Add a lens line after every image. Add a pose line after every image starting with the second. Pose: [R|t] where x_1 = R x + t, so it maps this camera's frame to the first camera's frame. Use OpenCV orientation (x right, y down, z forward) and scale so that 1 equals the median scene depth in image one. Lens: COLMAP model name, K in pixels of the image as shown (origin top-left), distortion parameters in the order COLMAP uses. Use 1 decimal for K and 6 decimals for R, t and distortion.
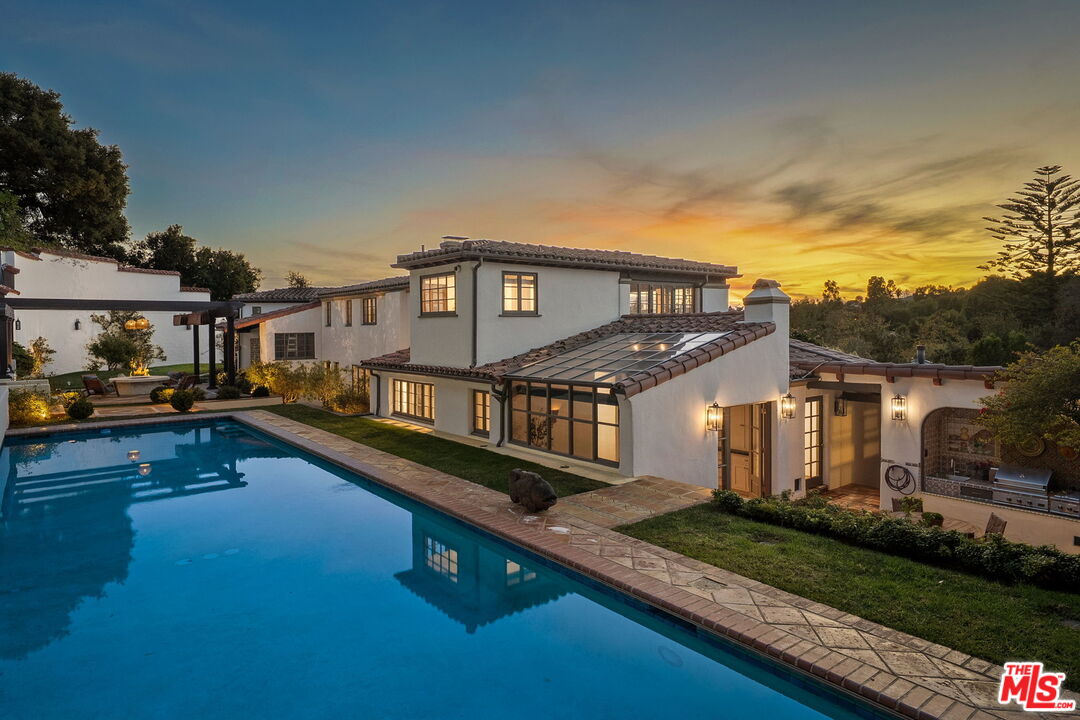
lens RADIAL K [[630.9, 0, 540.6], [0, 630.9, 356.5], [0, 0, 1]] dist [0.001718, 0.000004]
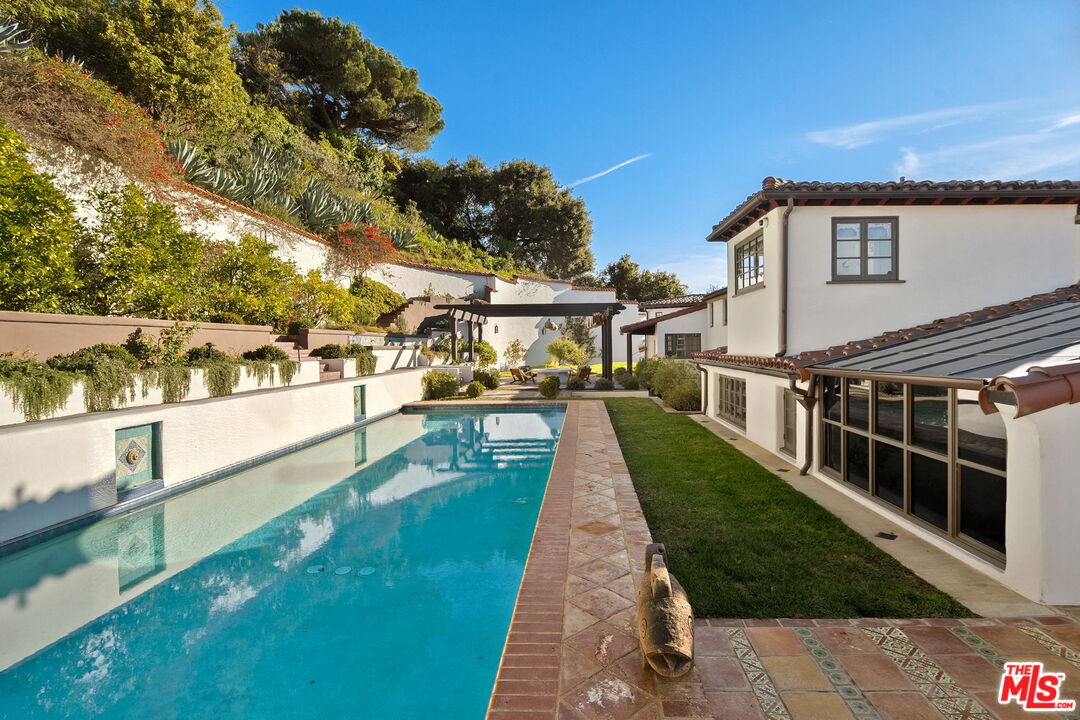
lens RADIAL K [[561.9, 0, 541.1], [0, 561.9, 351.2], [0, 0, 1]] dist [-0.000329, 0.000420]
pose [[0.777607, 0.009823, -0.628674, 0.075366], [-0.020614, 0.999739, -0.009876, 0.021617], [0.628413, 0.020639, 0.777606, 0.310514]]
